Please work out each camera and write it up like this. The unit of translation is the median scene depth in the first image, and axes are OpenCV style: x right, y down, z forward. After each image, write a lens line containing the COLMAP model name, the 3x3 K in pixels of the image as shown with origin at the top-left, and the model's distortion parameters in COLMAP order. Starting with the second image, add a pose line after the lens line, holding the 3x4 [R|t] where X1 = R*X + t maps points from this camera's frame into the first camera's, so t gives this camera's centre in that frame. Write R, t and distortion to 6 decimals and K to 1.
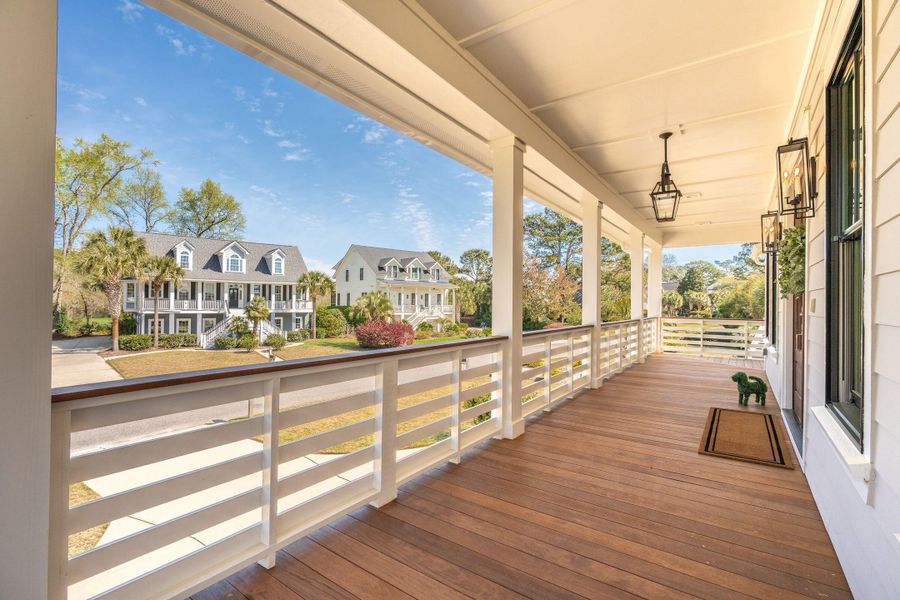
lens RADIAL K [[404.6, 0, 450.0], [0, 404.6, 300.0], [0, 0, 1]] dist [0.001816, 0.000047]
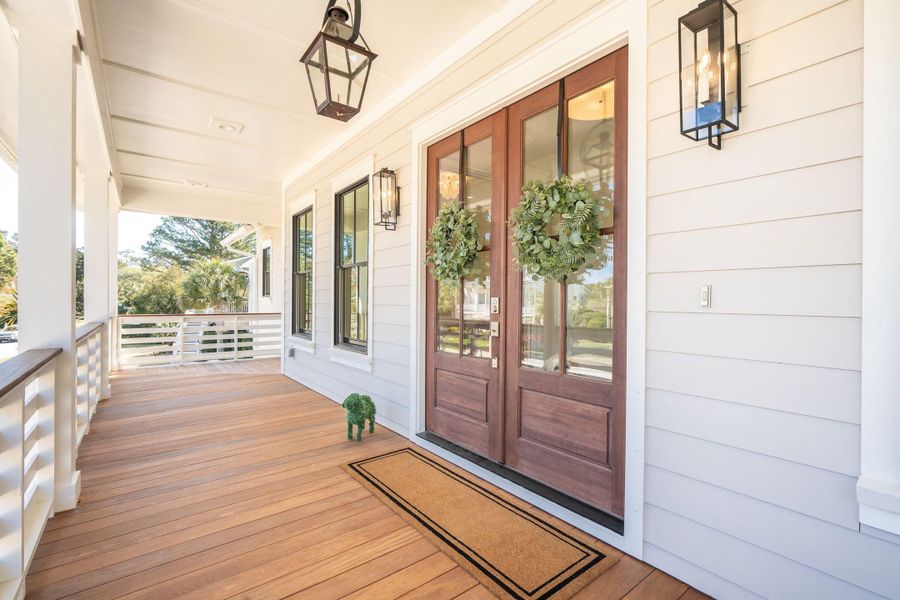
lens RADIAL K [[404.6, 0, 450.0], [0, 404.6, 300.0], [0, 0, 1]] dist [0.001816, 0.000047]
pose [[0.291512, -0.010422, 0.956510, 0.125074], [-0.009463, 0.999860, 0.013778, 0.008793], [-0.956520, -0.013068, 0.291372, 0.726516]]
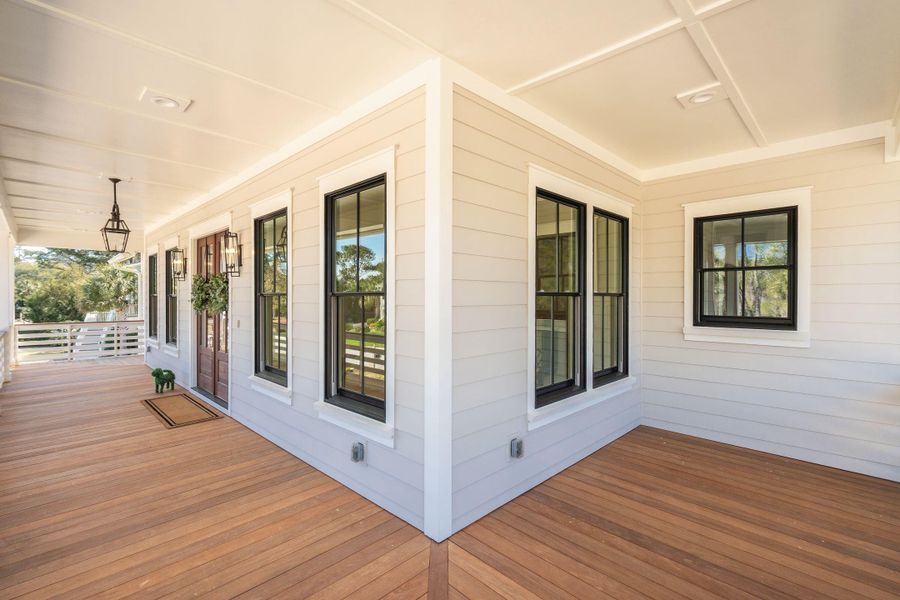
lens RADIAL K [[407.1, 0, 450.0], [0, 407.1, 300.0], [0, 0, 1]] dist [-0.003771, -0.000983]
pose [[0.153045, -0.018288, 0.988050, -0.486104], [-0.008668, 0.999765, 0.019847, -0.086632], [-0.988181, -0.011602, 0.152851, -0.150232]]
